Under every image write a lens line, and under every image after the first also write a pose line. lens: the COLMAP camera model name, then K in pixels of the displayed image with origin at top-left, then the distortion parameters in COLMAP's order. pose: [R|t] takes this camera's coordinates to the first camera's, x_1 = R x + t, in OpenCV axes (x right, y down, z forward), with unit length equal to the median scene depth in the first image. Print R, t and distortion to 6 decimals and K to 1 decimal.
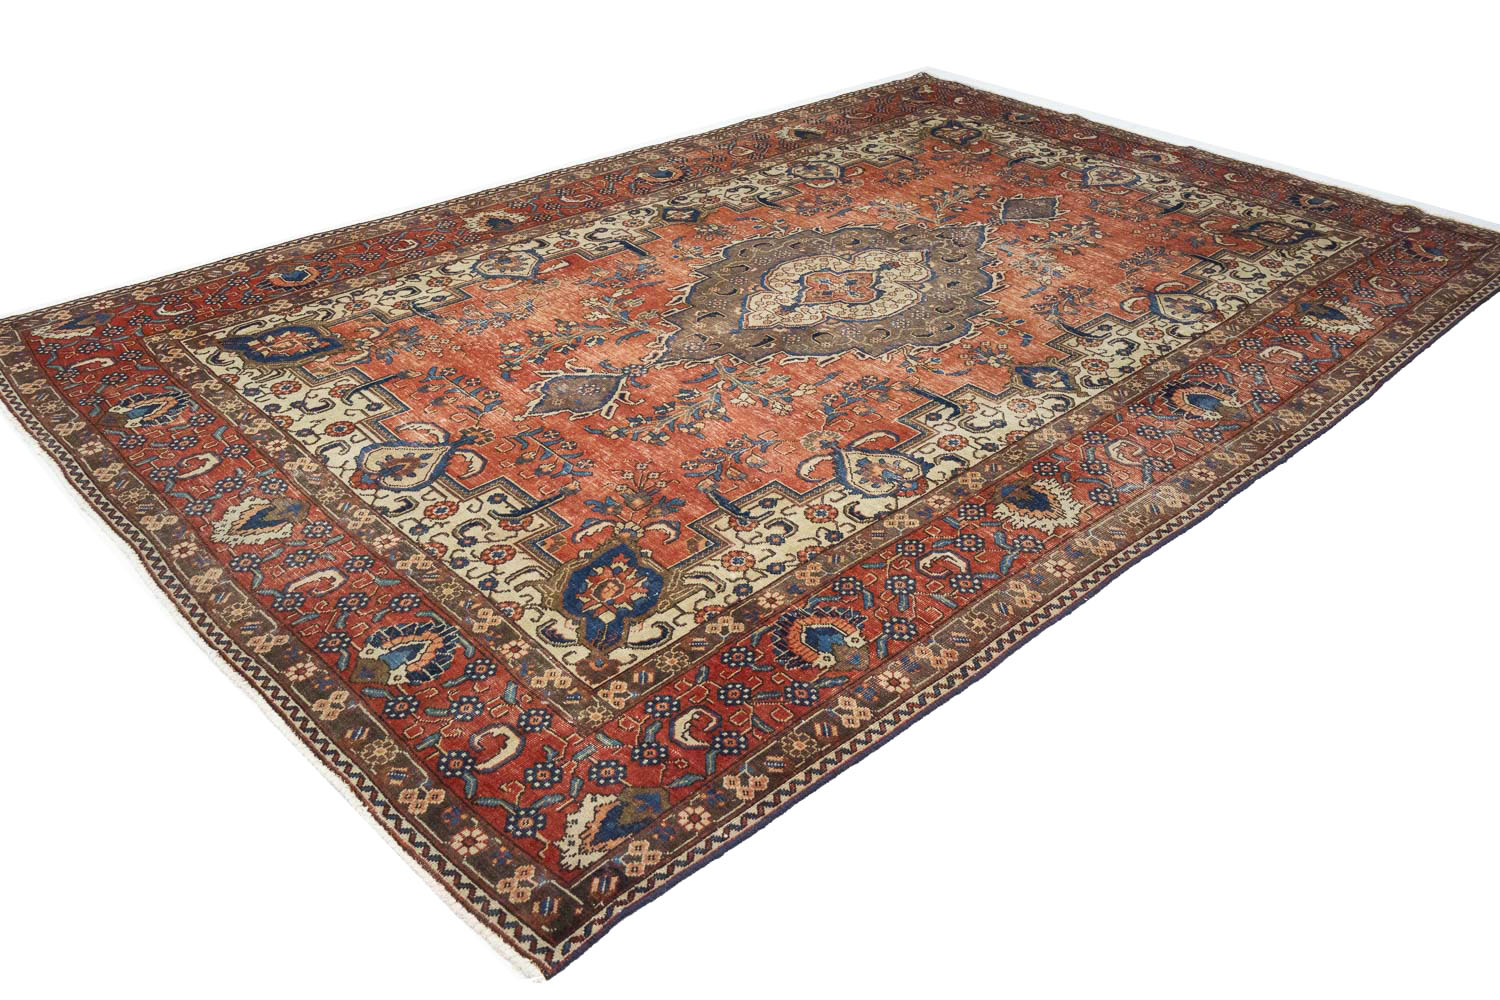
lens RADIAL K [[1242.5, 0, 740.5], [0, 1242.5, 500.0], [0, 0, 1]] dist [-0.003392, 0.003873]
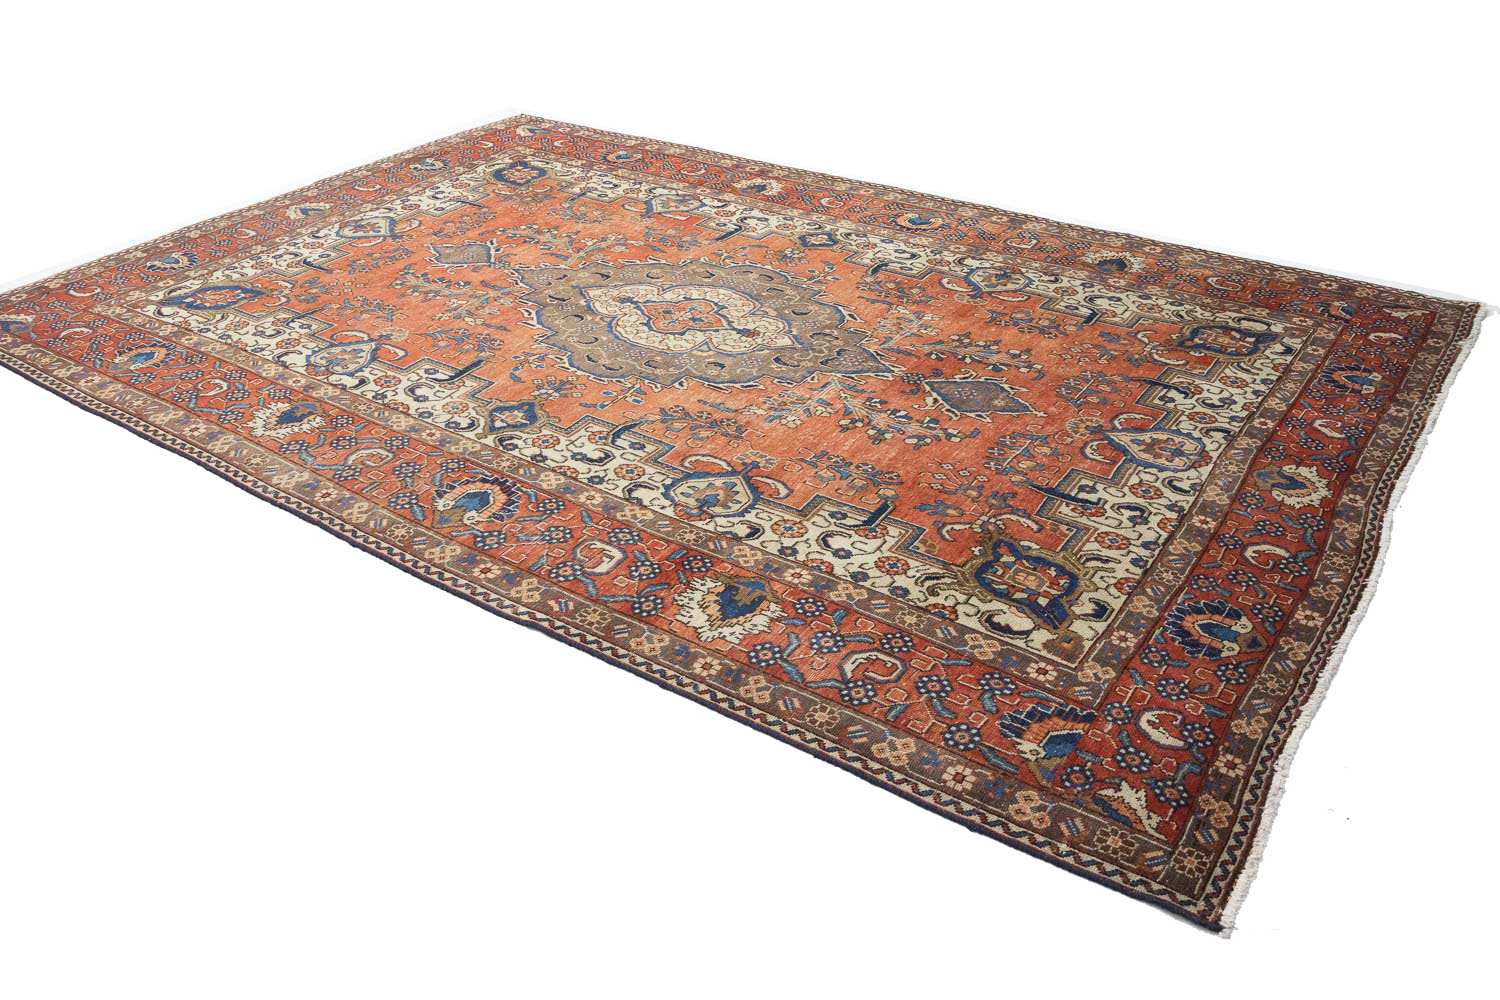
lens RADIAL K [[1242.5, 0, 734.7], [0, 1242.5, 510.1], [0, 0, 1]] dist [-0.003392, 0.003873]
pose [[0.183311, 0.513655, -0.838186, 1.159914], [-0.526145, 0.771498, 0.357719, -0.494407], [0.830403, 0.375433, 0.411681, 0.772038]]
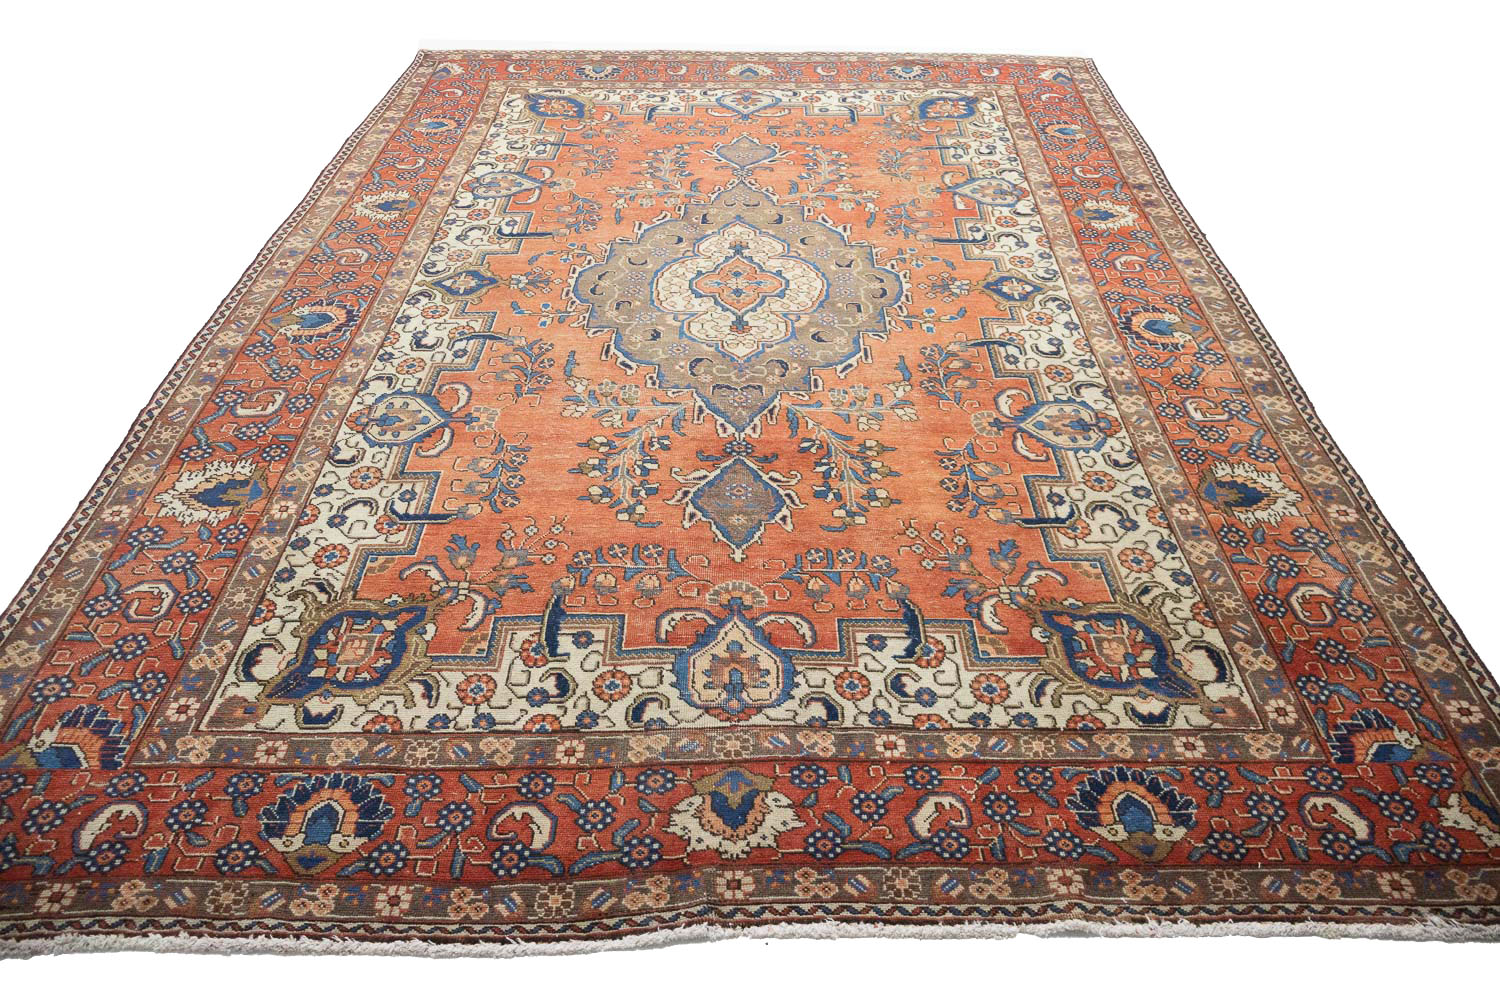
lens RADIAL K [[1242.5, 0, 733.2], [0, 1242.5, 498.3], [0, 0, 1]] dist [-0.003392, 0.003873]
pose [[-0.697232, 0.406170, -0.590672, 0.770985], [-0.421895, 0.433657, 0.796207, -0.932409], [0.579545, 0.804343, -0.130999, 1.413776]]
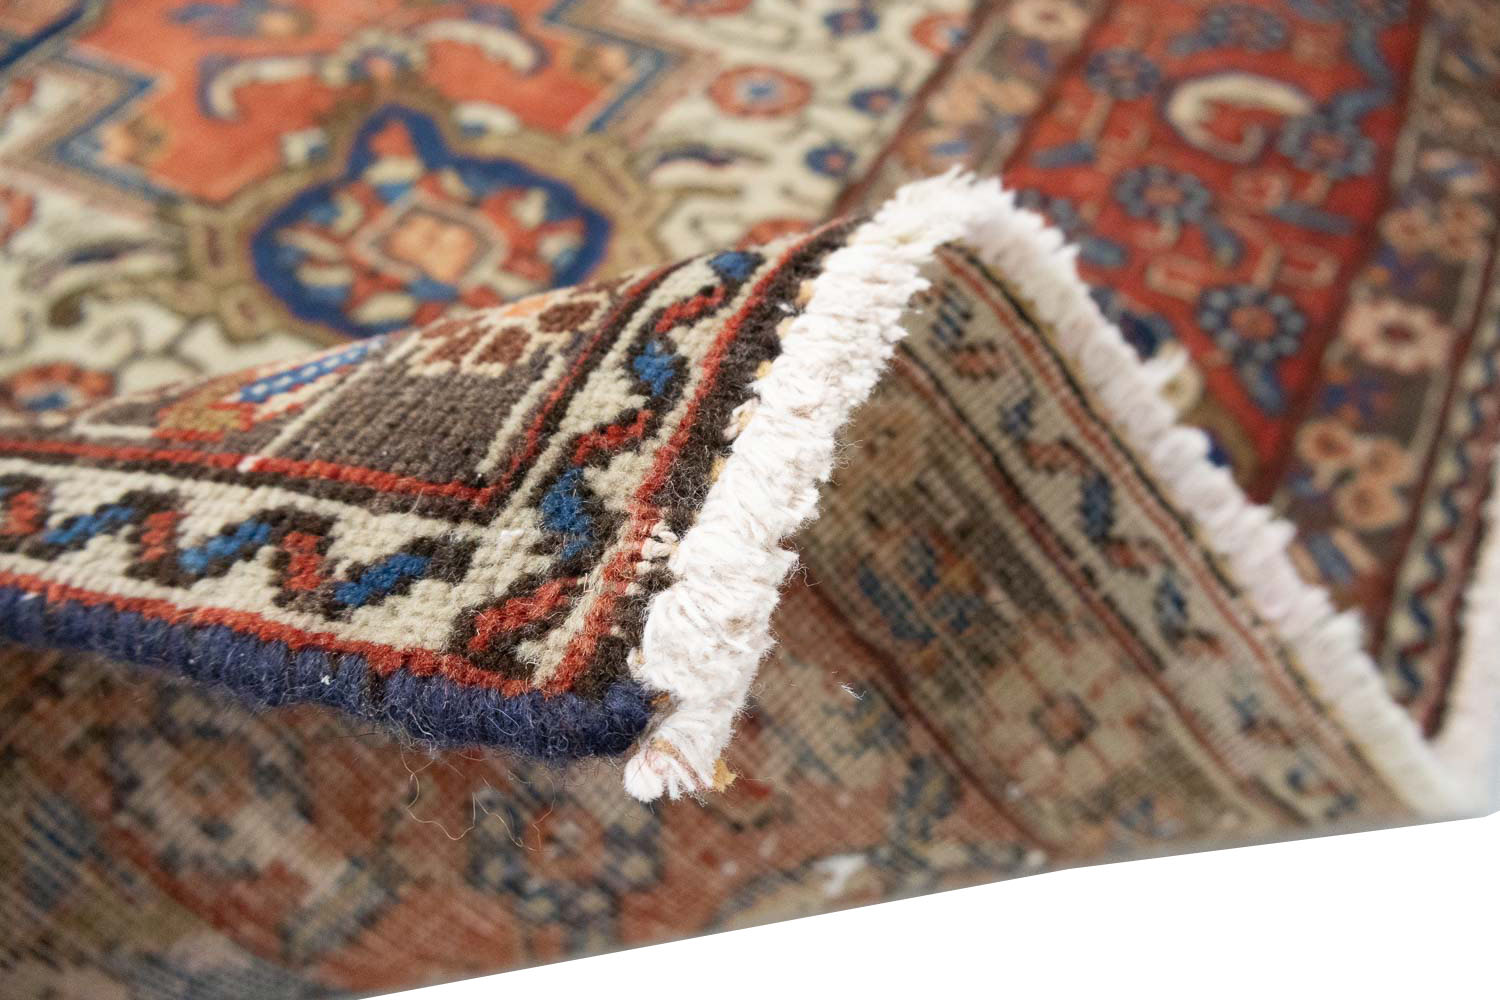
lens RADIAL K [[1242.5, 0, 759.3], [0, 1242.5, 509.3], [0, 0, 1]] dist [-0.003392, 0.003873]
pose [[0.310068, 0.721688, -0.618890, 0.742034], [-0.528503, 0.671965, 0.518795, -0.389487], [0.790280, 0.166224, 0.589769, 1.194550]]
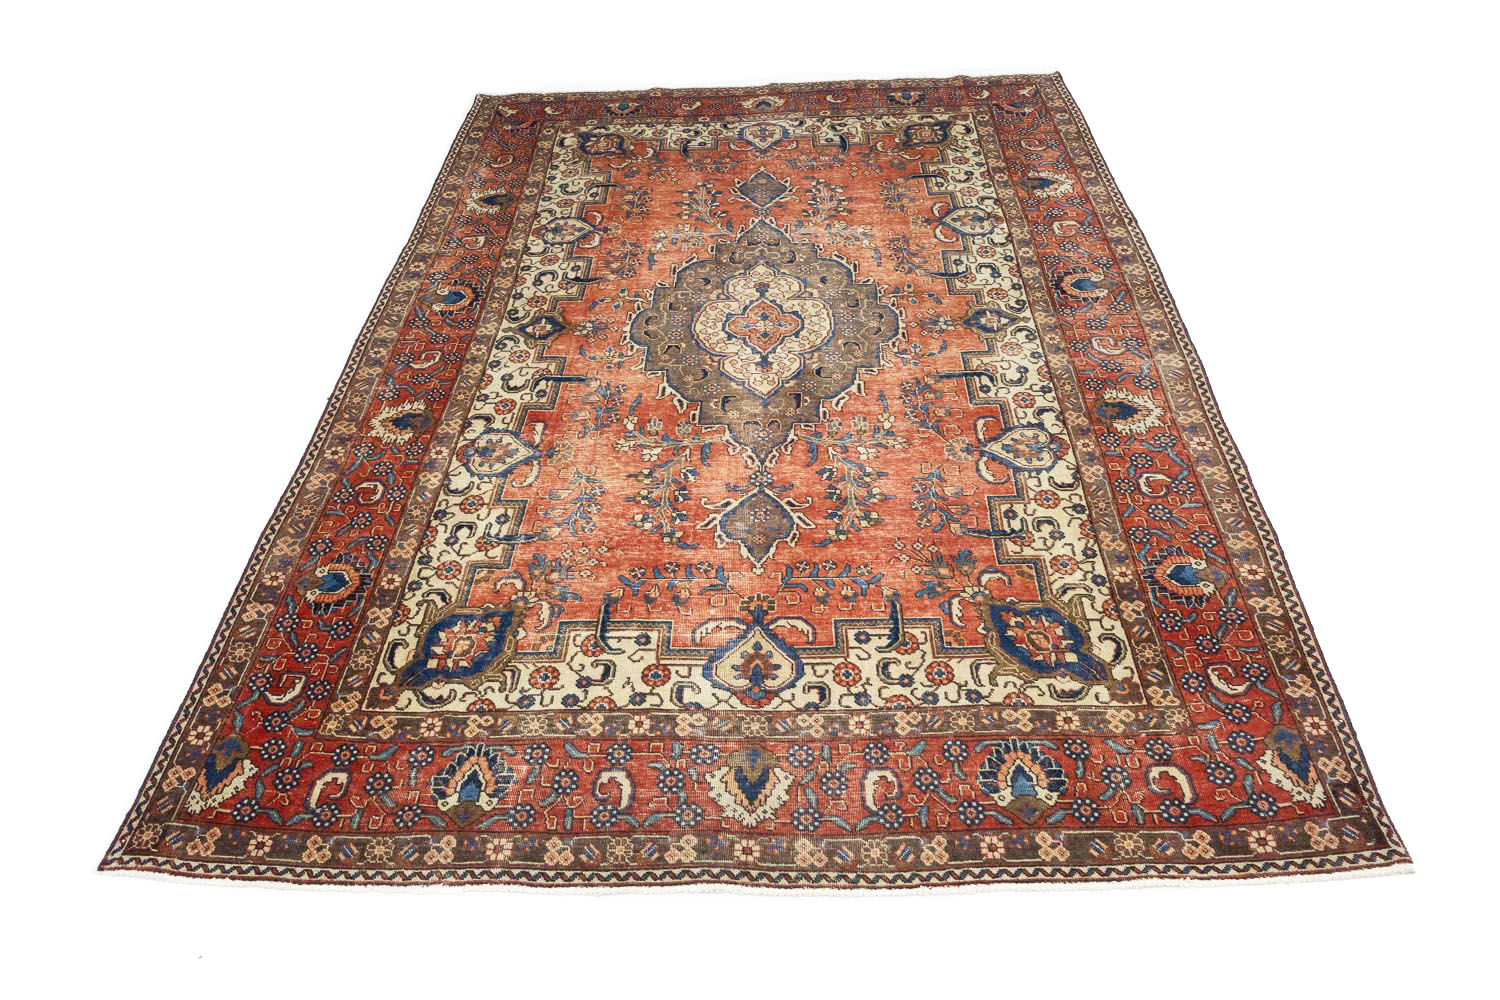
lens RADIAL K [[1242.5, 0, 740.6], [0, 1242.5, 496.2], [0, 0, 1]] dist [-0.003392, 0.003873]
pose [[0.698878, -0.500394, 0.511053, -0.650798], [0.448422, 0.863197, 0.231965, -0.347478], [-0.557213, 0.067052, 0.827658, 0.129596]]
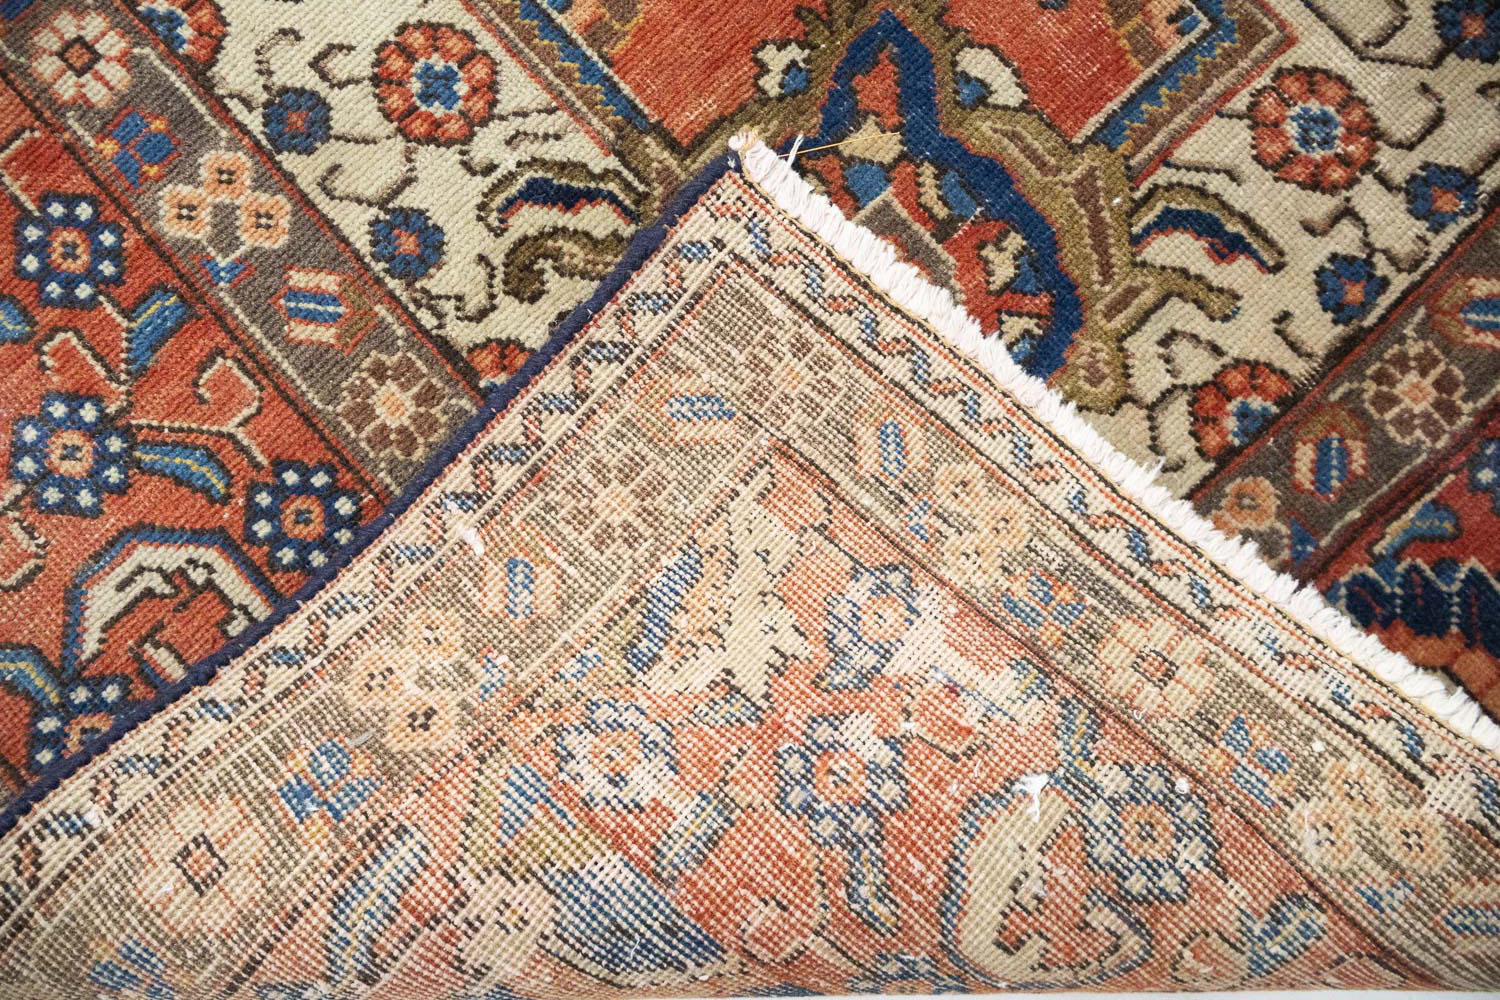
lens RADIAL K [[1242.5, 0, 757.9], [0, 1242.5, 494.2], [0, 0, 1]] dist [-0.003392, 0.003873]
pose [[-0.022110, 0.995445, -0.092739, 0.605065], [-0.550566, 0.065305, 0.832234, -0.434856], [0.834499, 0.069460, 0.546614, 1.140297]]
